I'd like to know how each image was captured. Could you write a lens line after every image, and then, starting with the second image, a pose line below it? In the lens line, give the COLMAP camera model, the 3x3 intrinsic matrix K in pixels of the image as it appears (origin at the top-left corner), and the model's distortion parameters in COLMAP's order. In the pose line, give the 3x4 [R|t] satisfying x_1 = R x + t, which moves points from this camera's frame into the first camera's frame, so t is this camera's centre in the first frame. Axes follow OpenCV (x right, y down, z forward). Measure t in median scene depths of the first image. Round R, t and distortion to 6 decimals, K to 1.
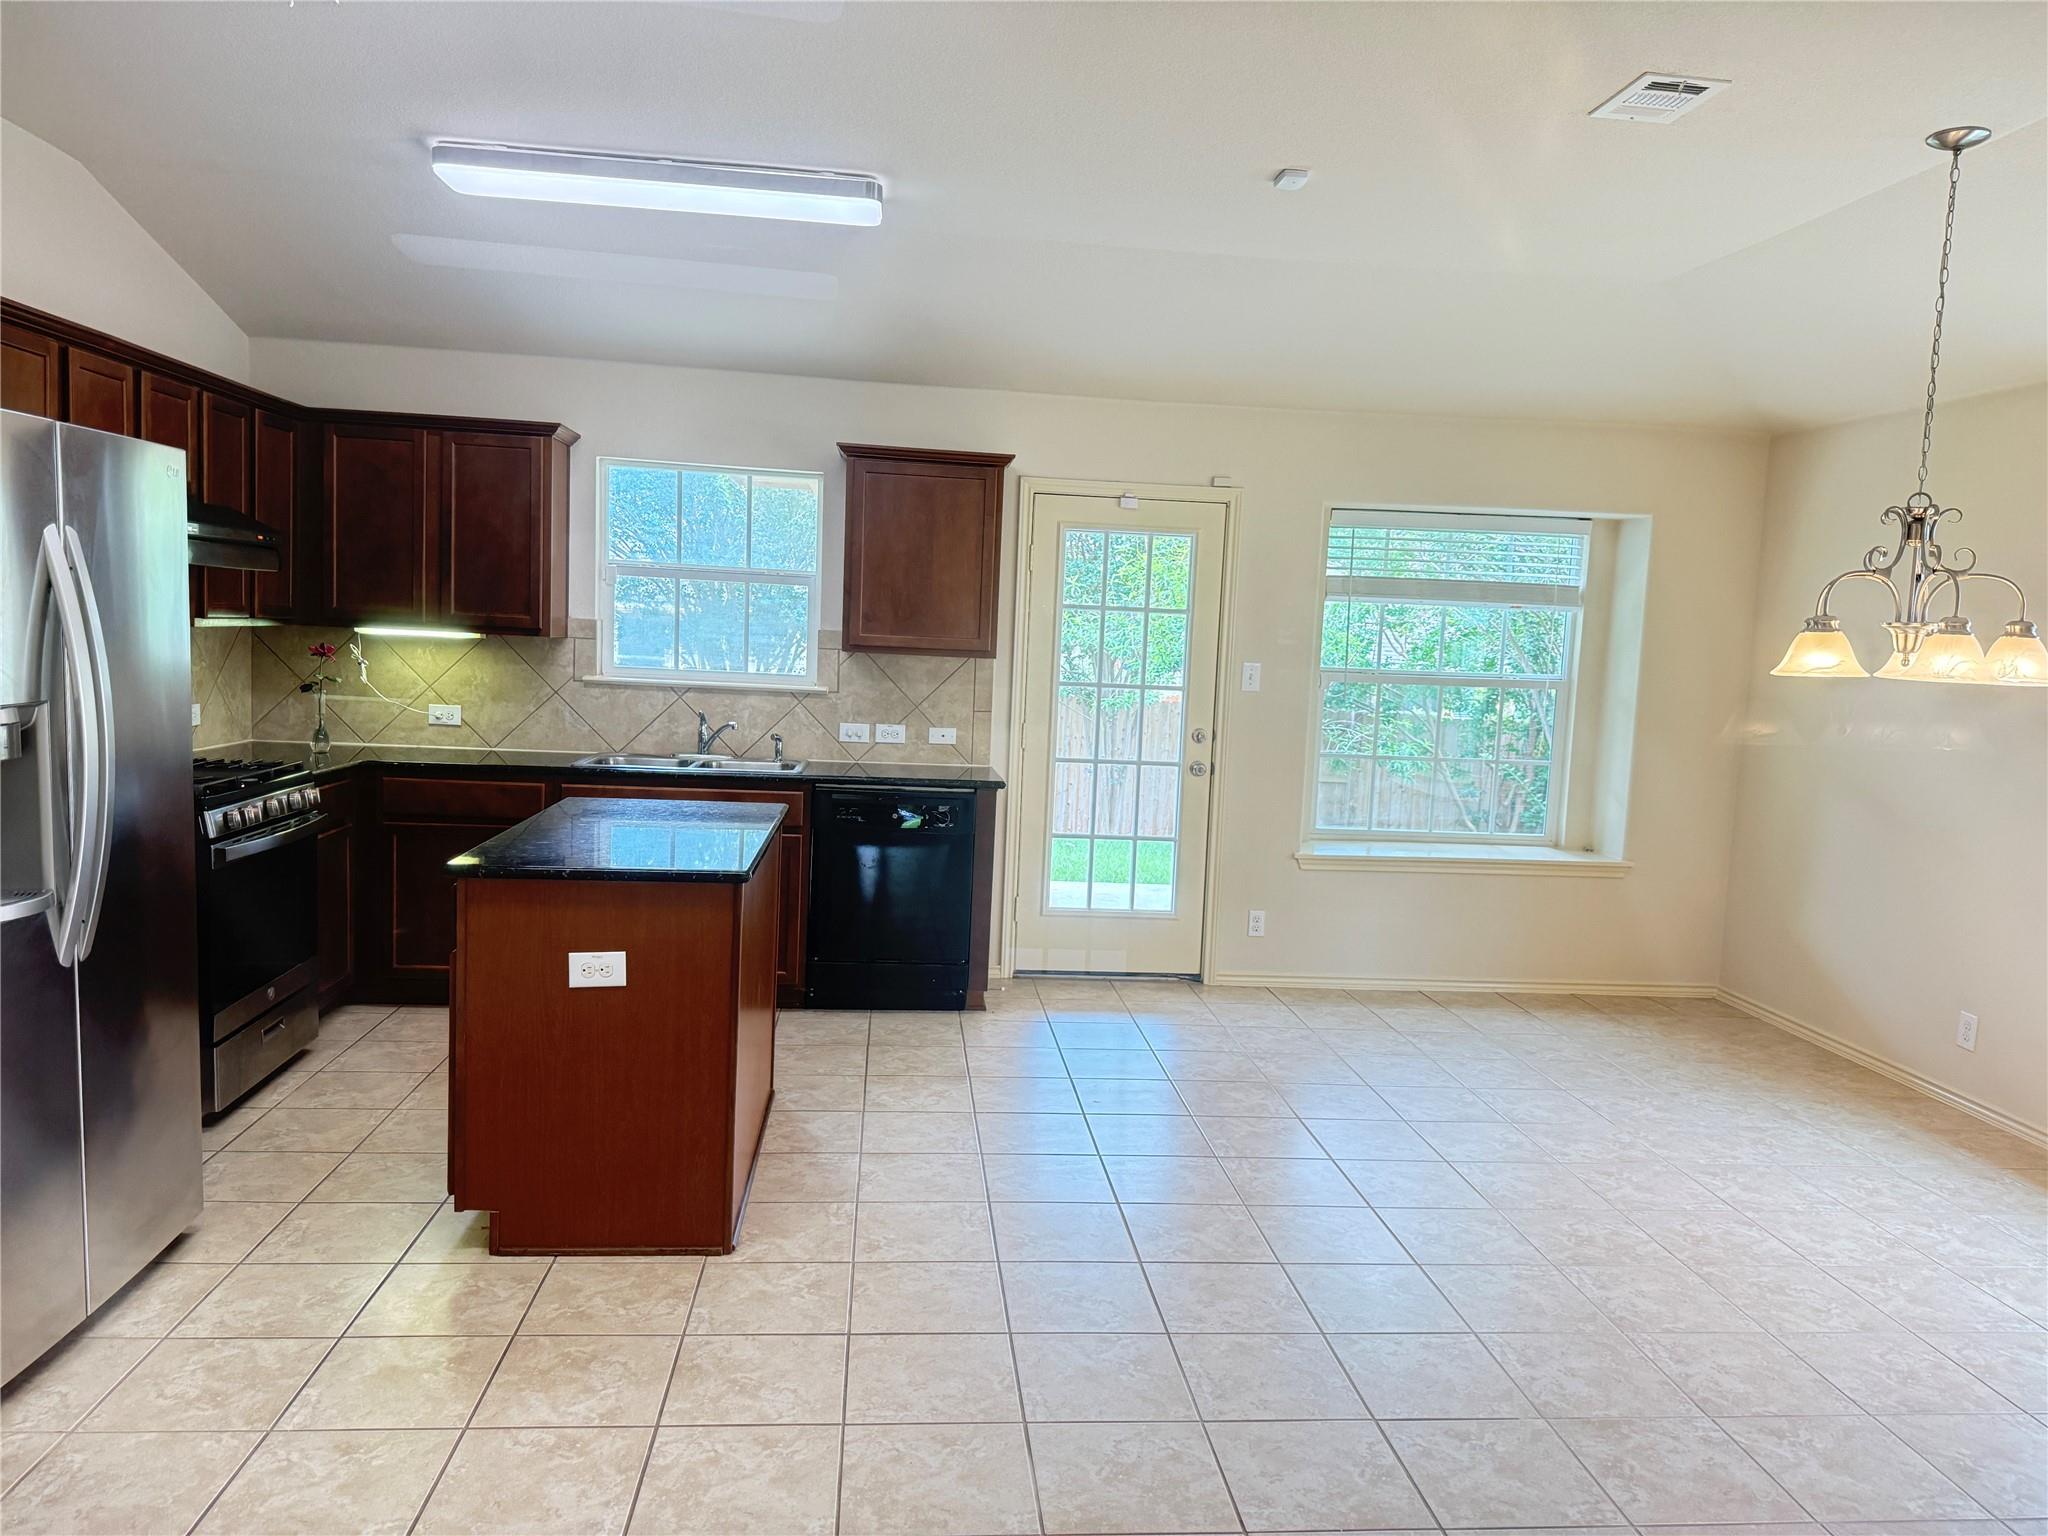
lens RADIAL K [[1420.3, 0, 1036.8], [0, 1420.3, 772.4], [0, 0, 1]] dist [0.131965, -0.208794]
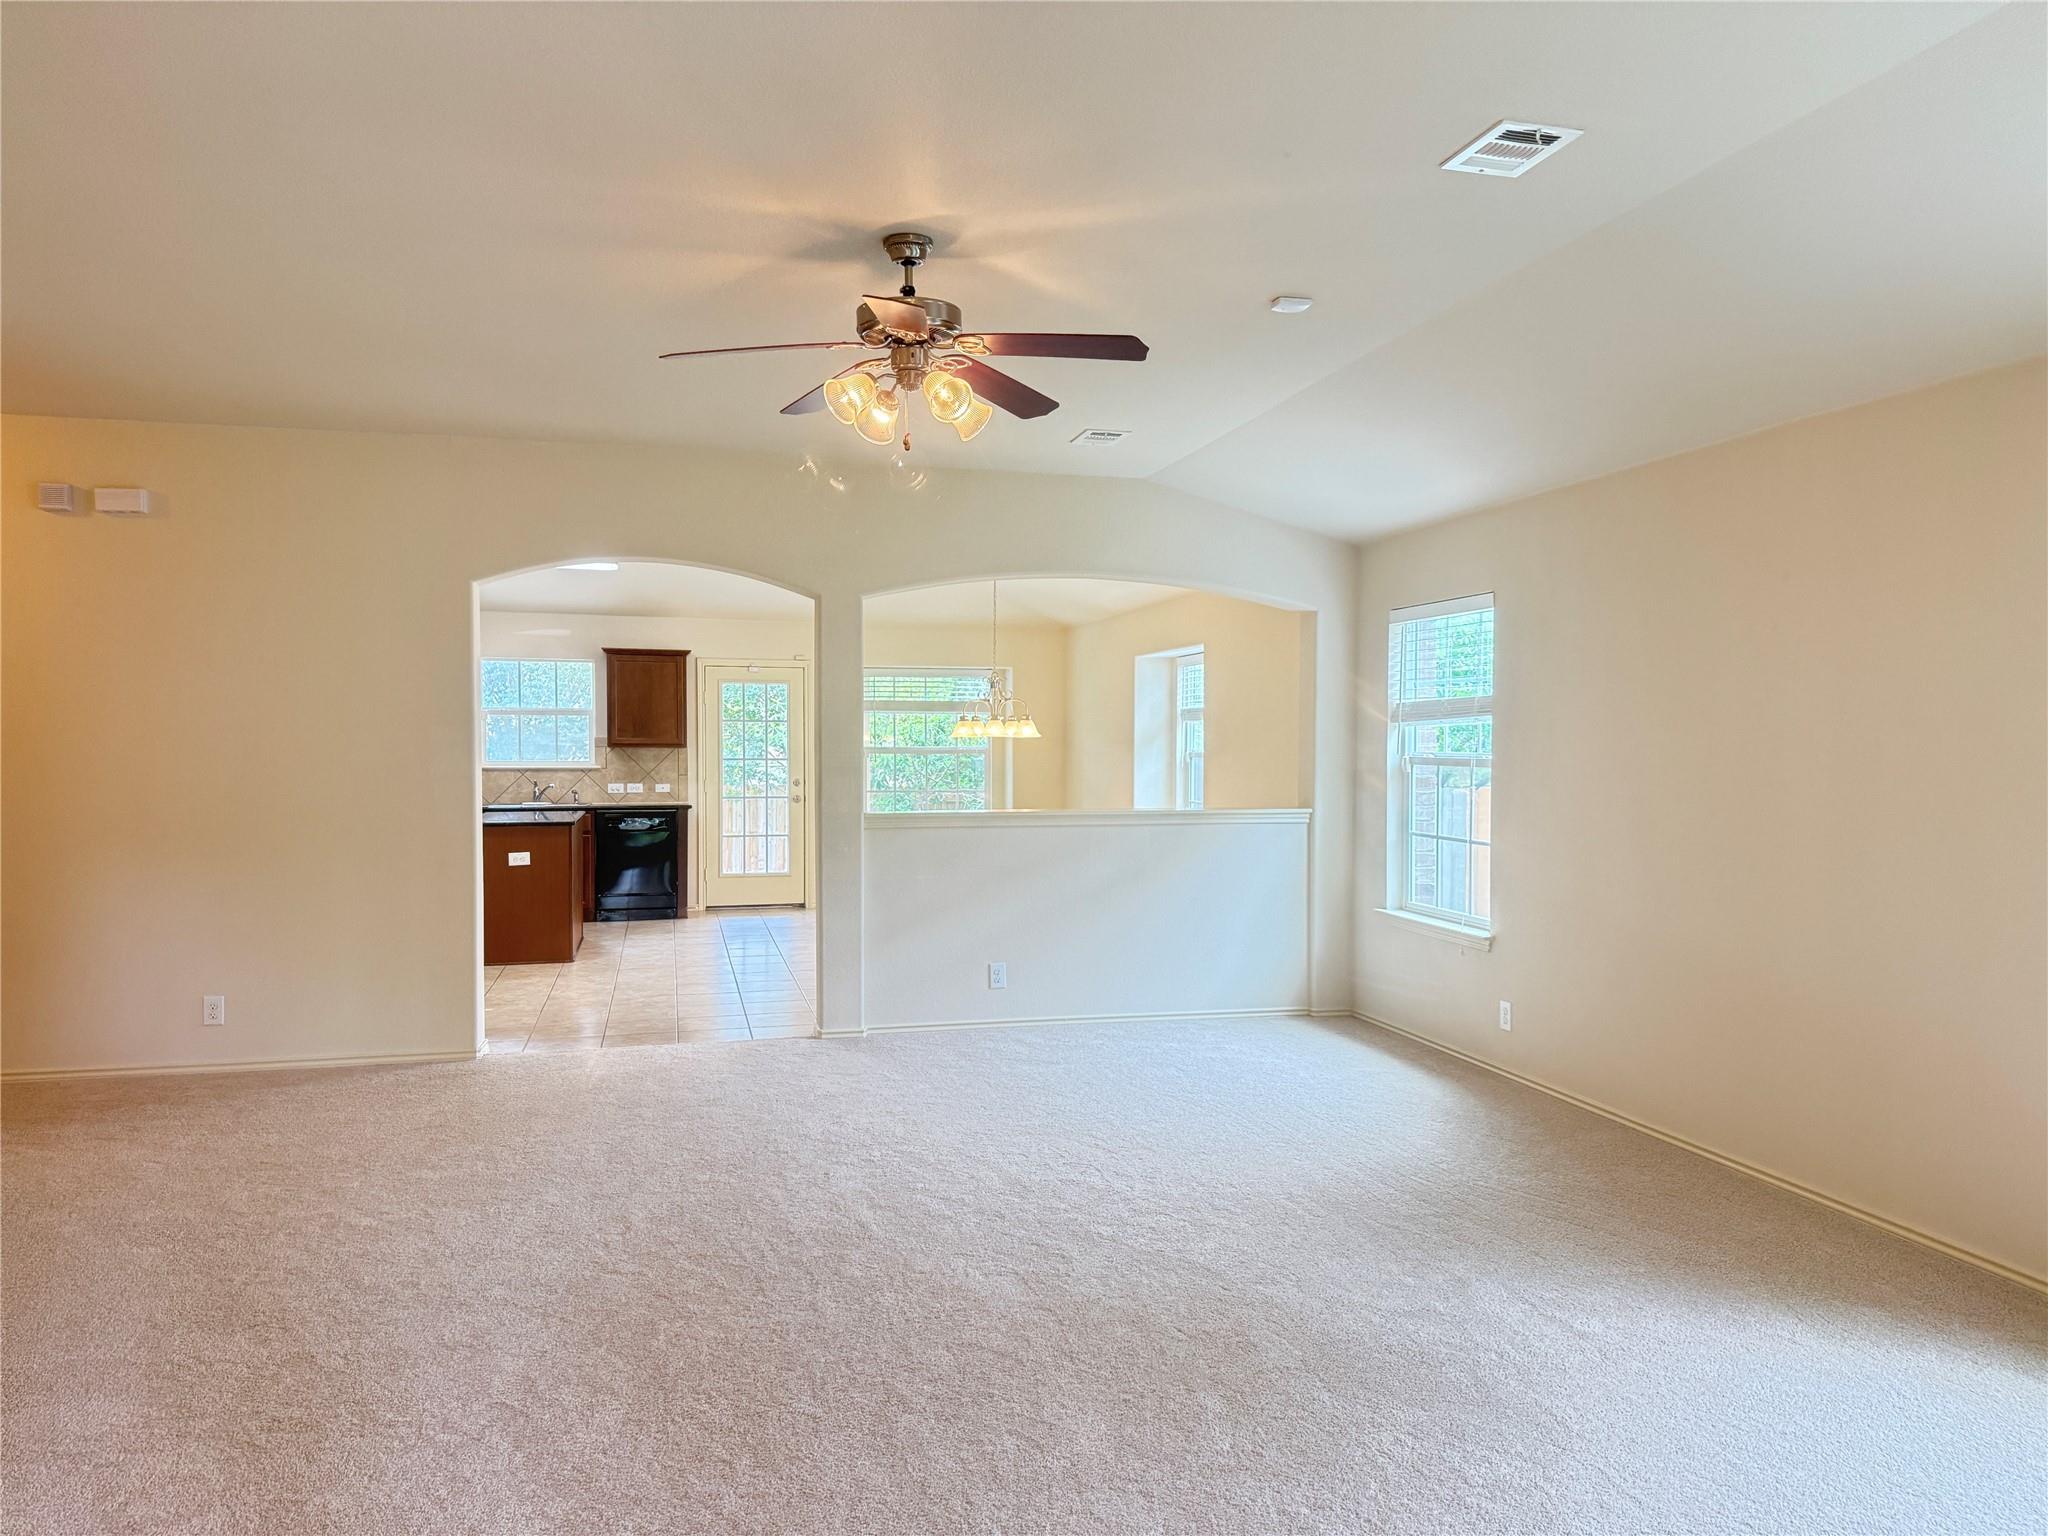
lens RADIAL K [[1420.3, 0, 1036.8], [0, 1420.3, 772.4], [0, 0, 1]] dist [0.131965, -0.208794]
pose [[0.987324, -0.047093, 0.151573, 0.157987], [0.058266, 0.995835, -0.070130, 0.131786], [-0.147639, 0.078073, 0.985955, -1.122320]]
